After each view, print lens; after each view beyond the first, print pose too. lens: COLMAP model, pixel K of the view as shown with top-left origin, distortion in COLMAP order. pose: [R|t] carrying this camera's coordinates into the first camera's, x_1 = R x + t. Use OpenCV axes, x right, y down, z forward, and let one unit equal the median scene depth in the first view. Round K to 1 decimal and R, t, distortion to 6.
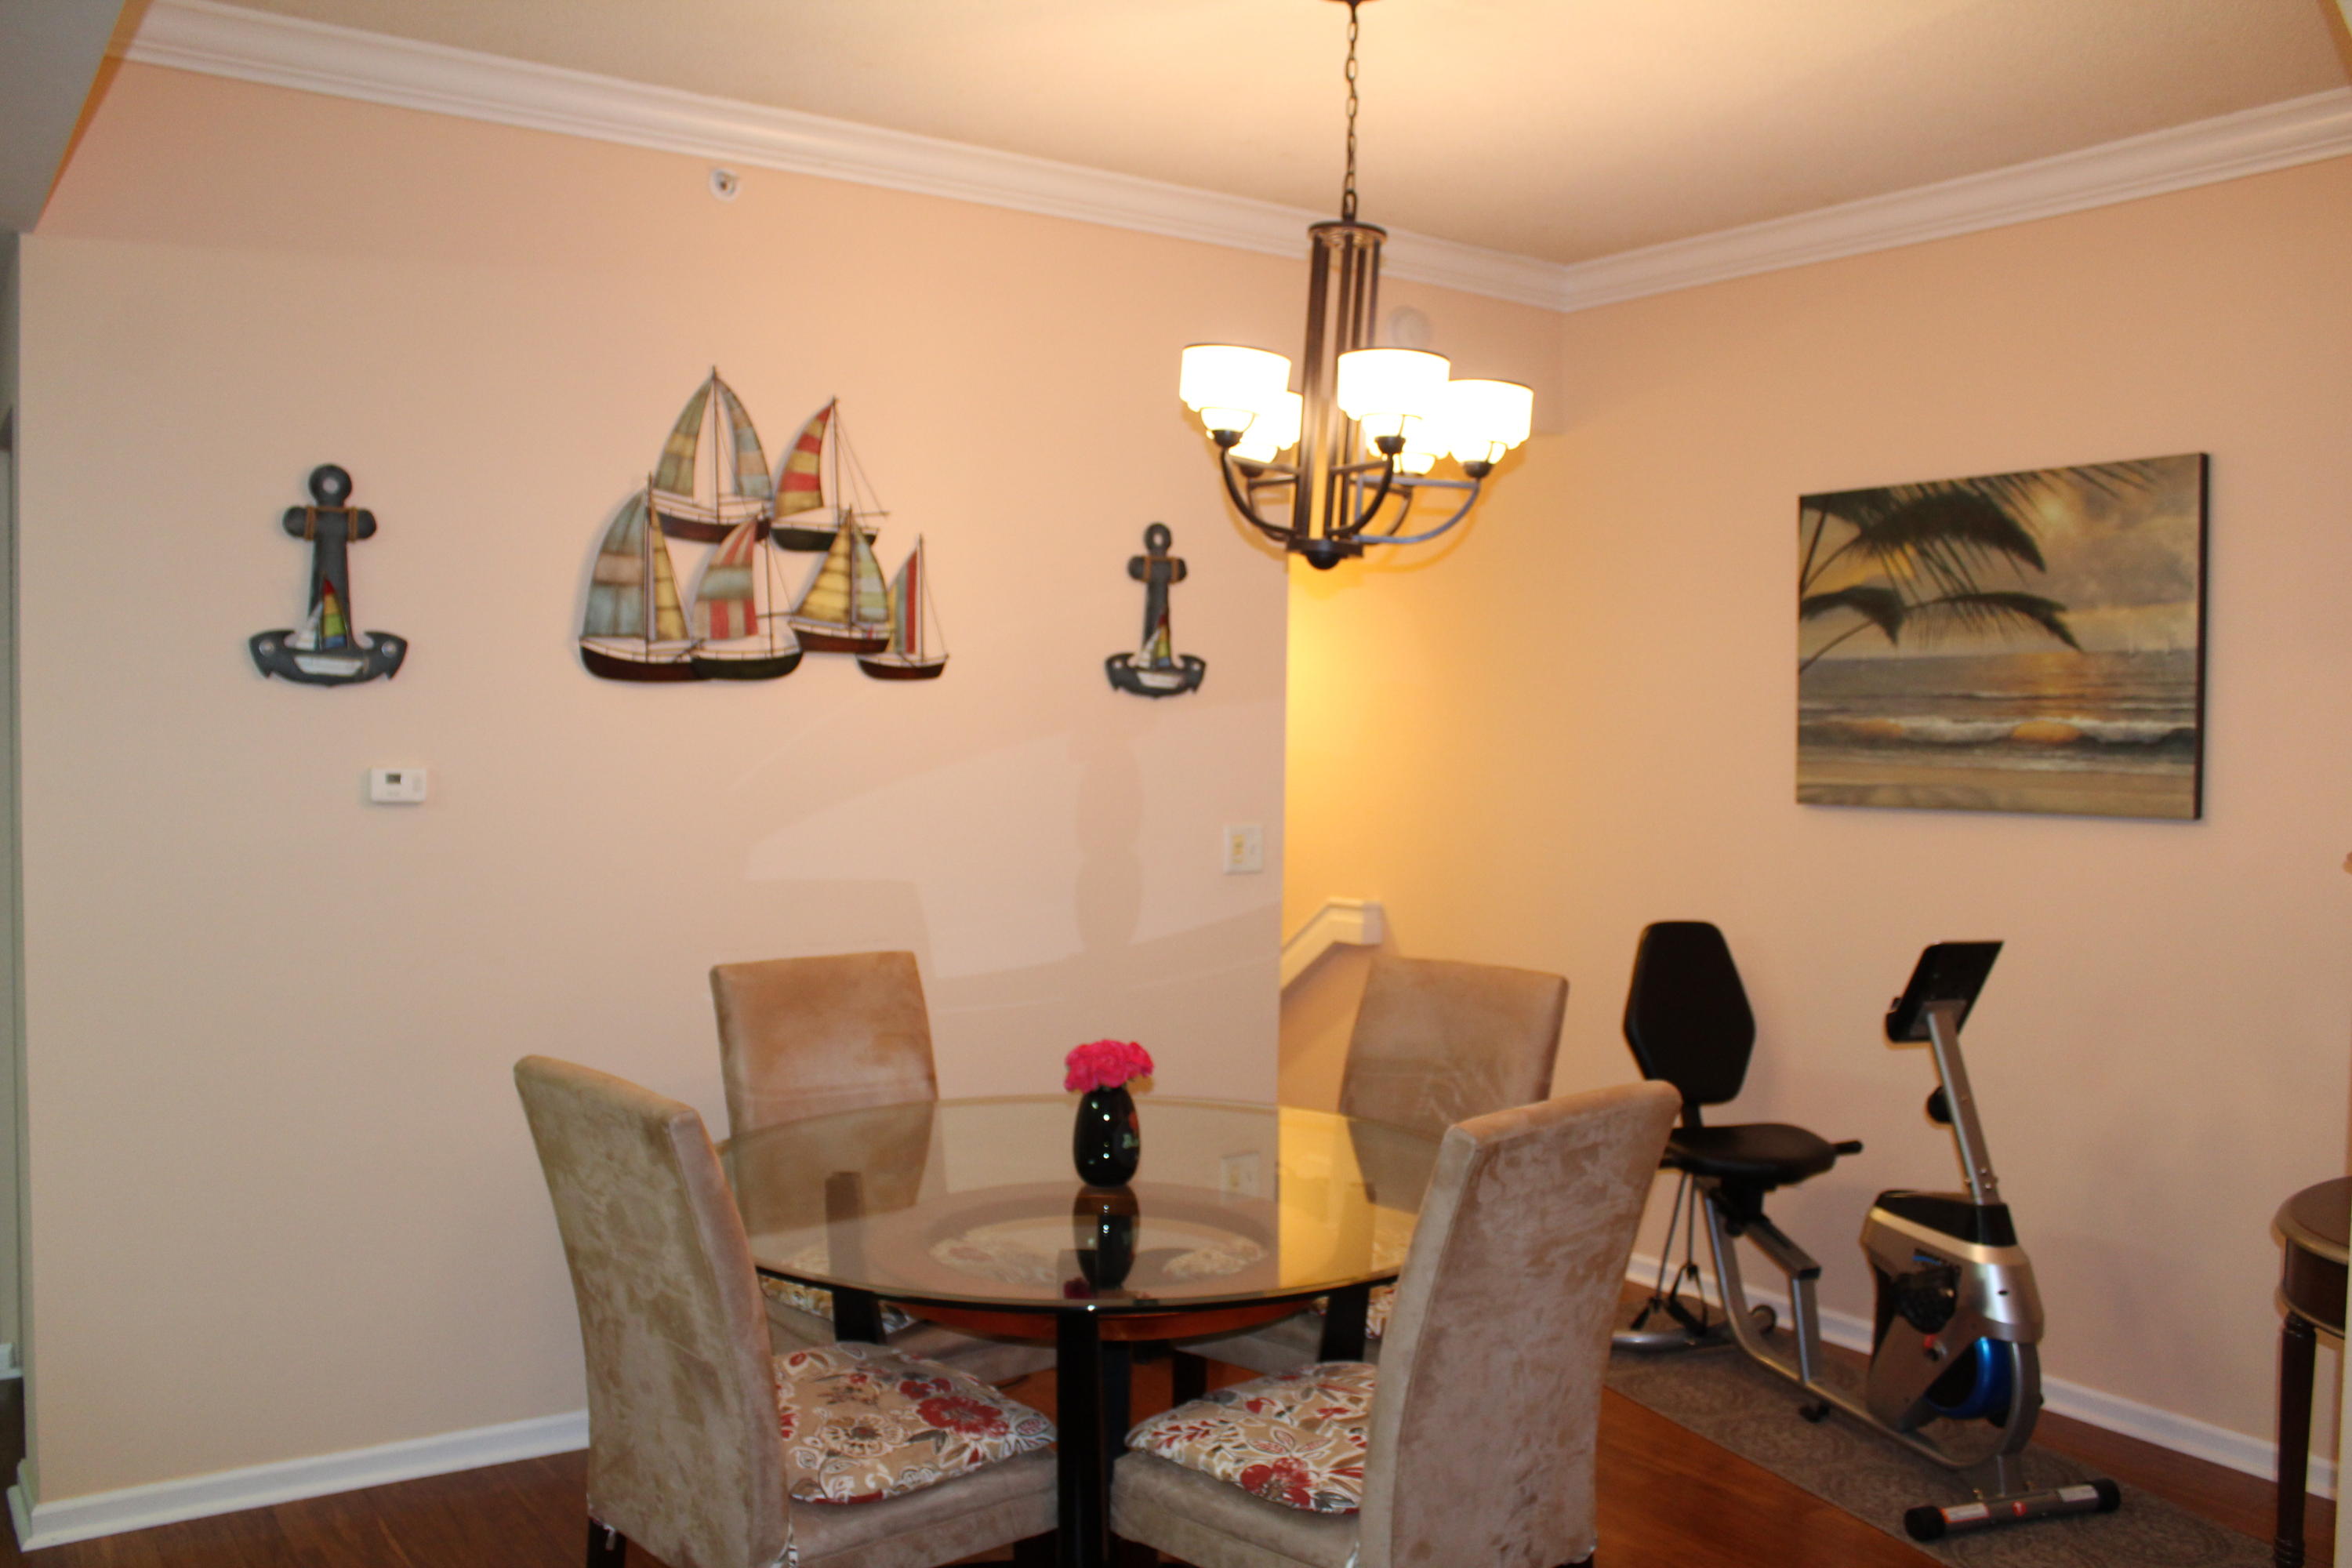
lens RADIAL K [[2004.3, 0, 1179.7], [0, 2004.3, 838.2], [0, 0, 1]] dist [-0.178573, 0.172022]
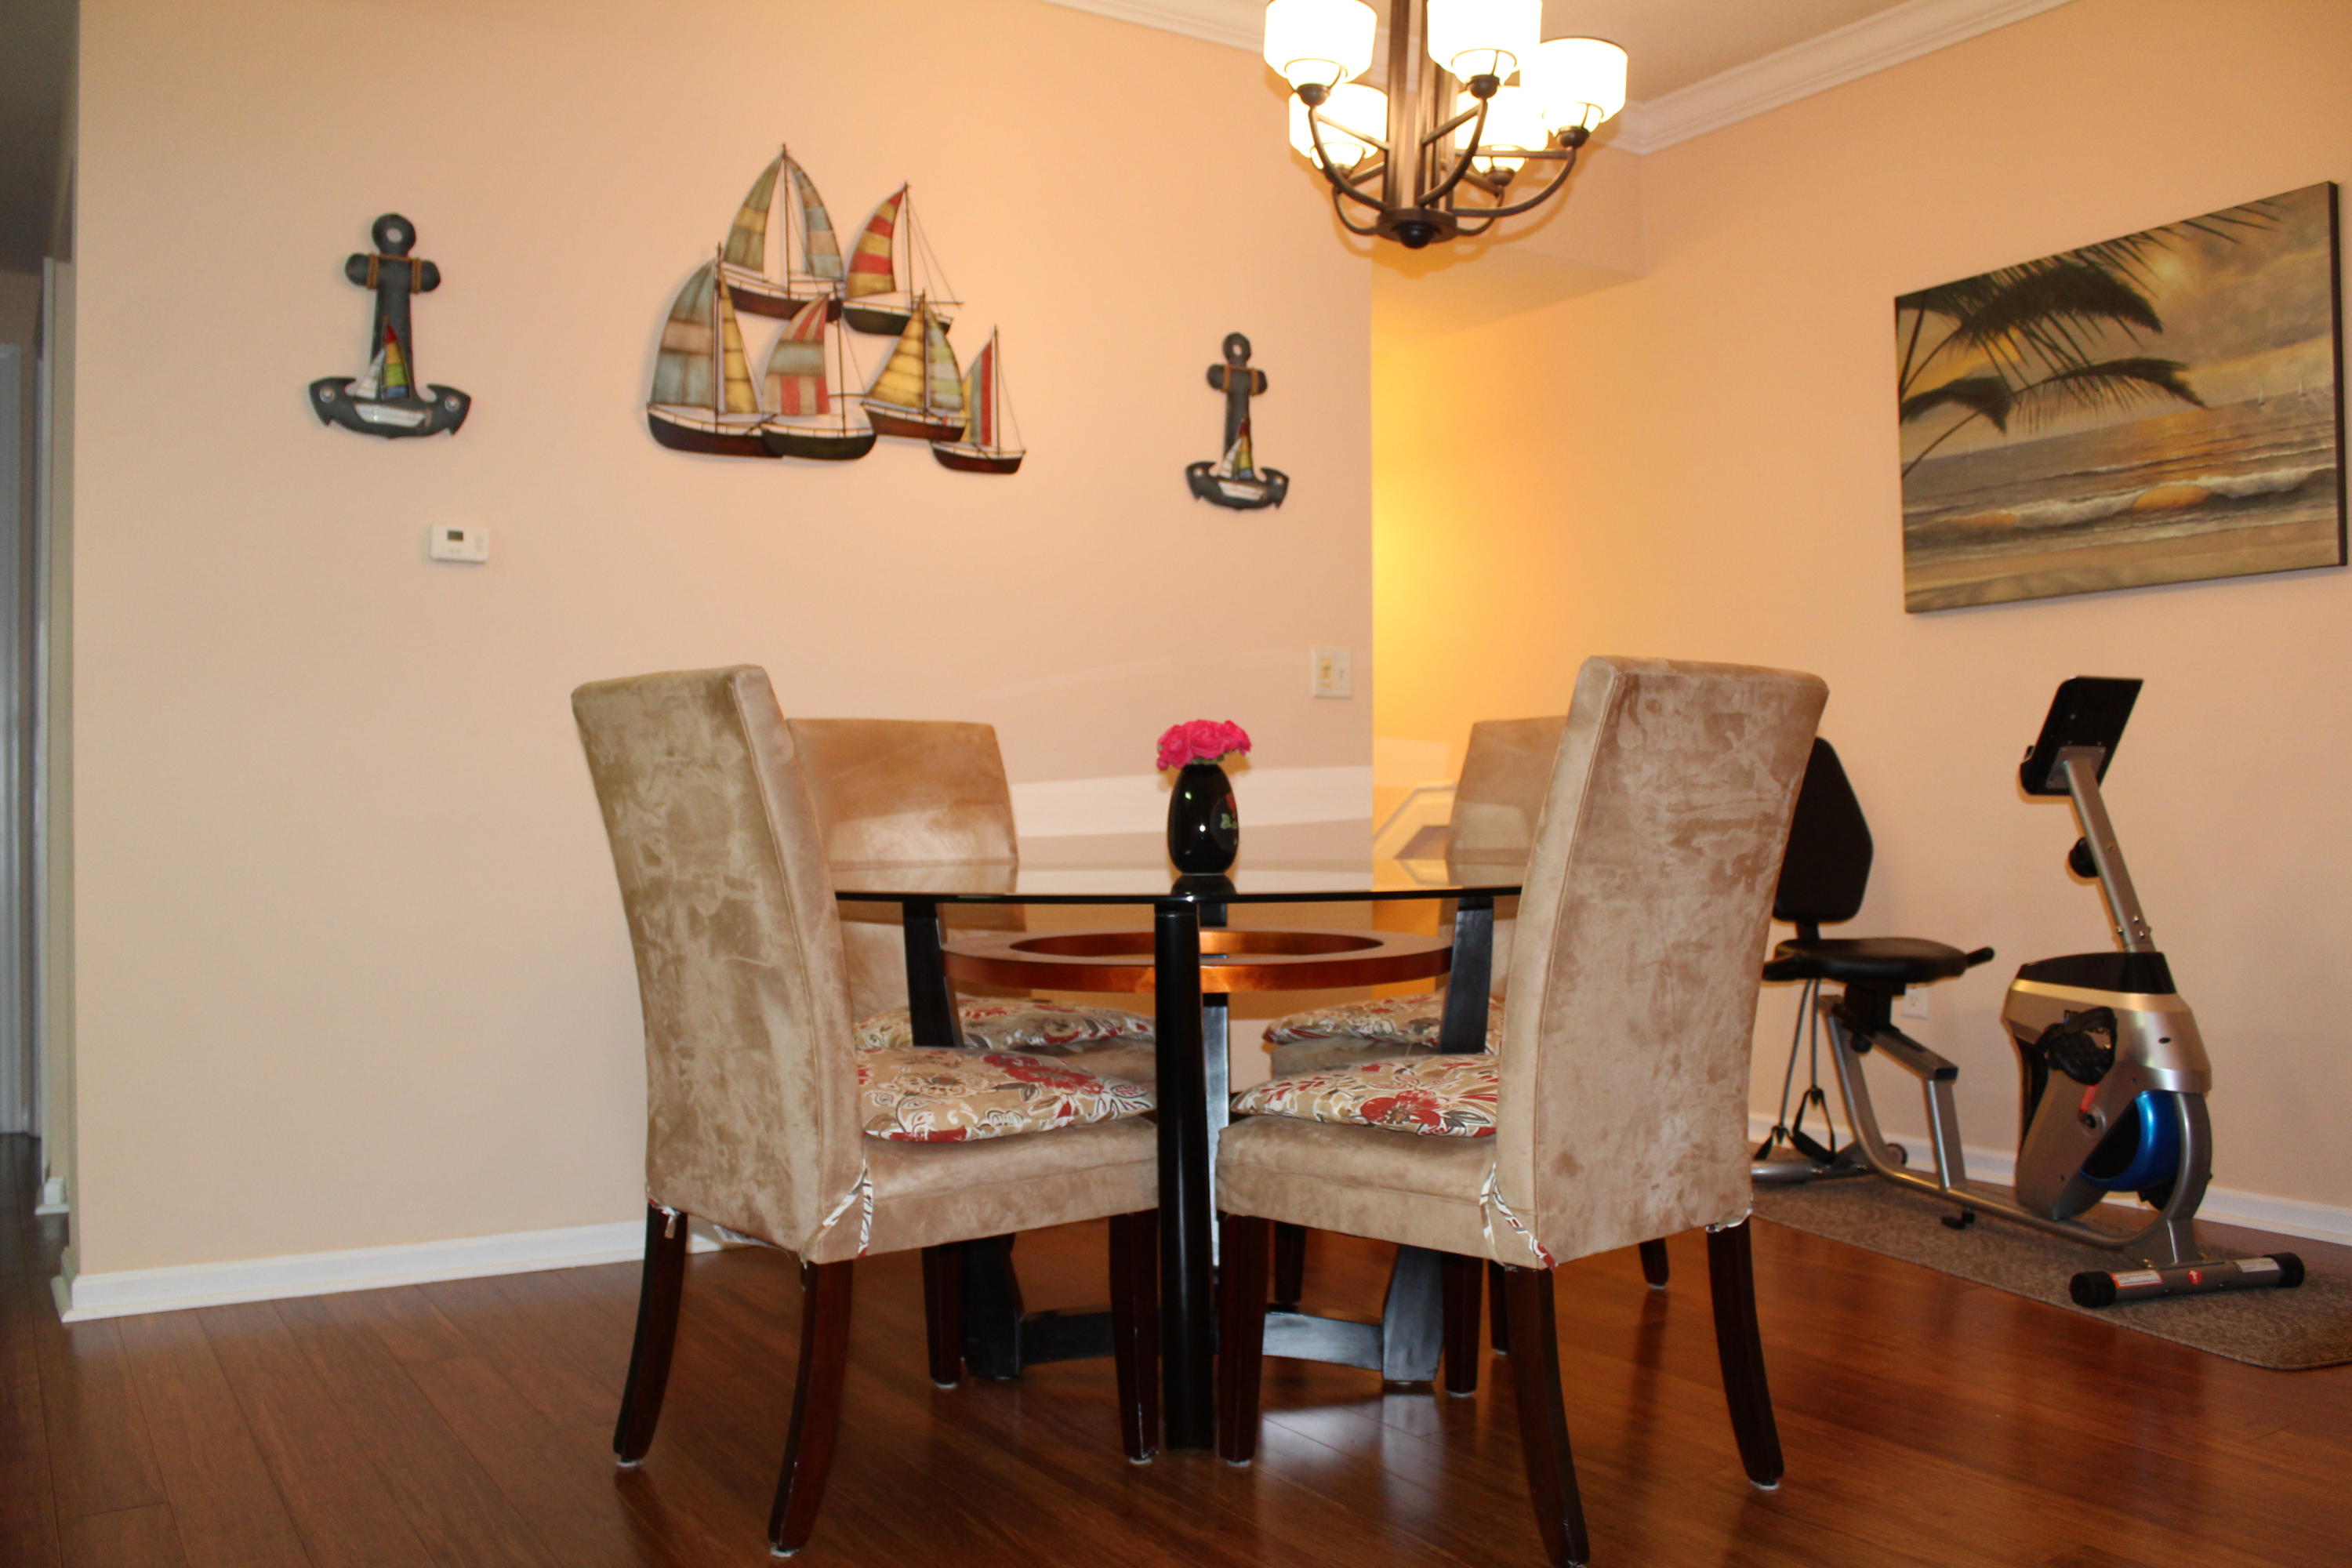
lens RADIAL K [[1992.8, 0, 1171.7], [0, 1992.8, 843.7], [0, 0, 1]] dist [-0.172856, 0.158790]
pose [[0.999102, -0.018780, -0.037986, -0.012487], [0.016929, 0.998681, -0.048481, 0.161588], [0.038847, 0.047794, 0.998102, 0.054307]]
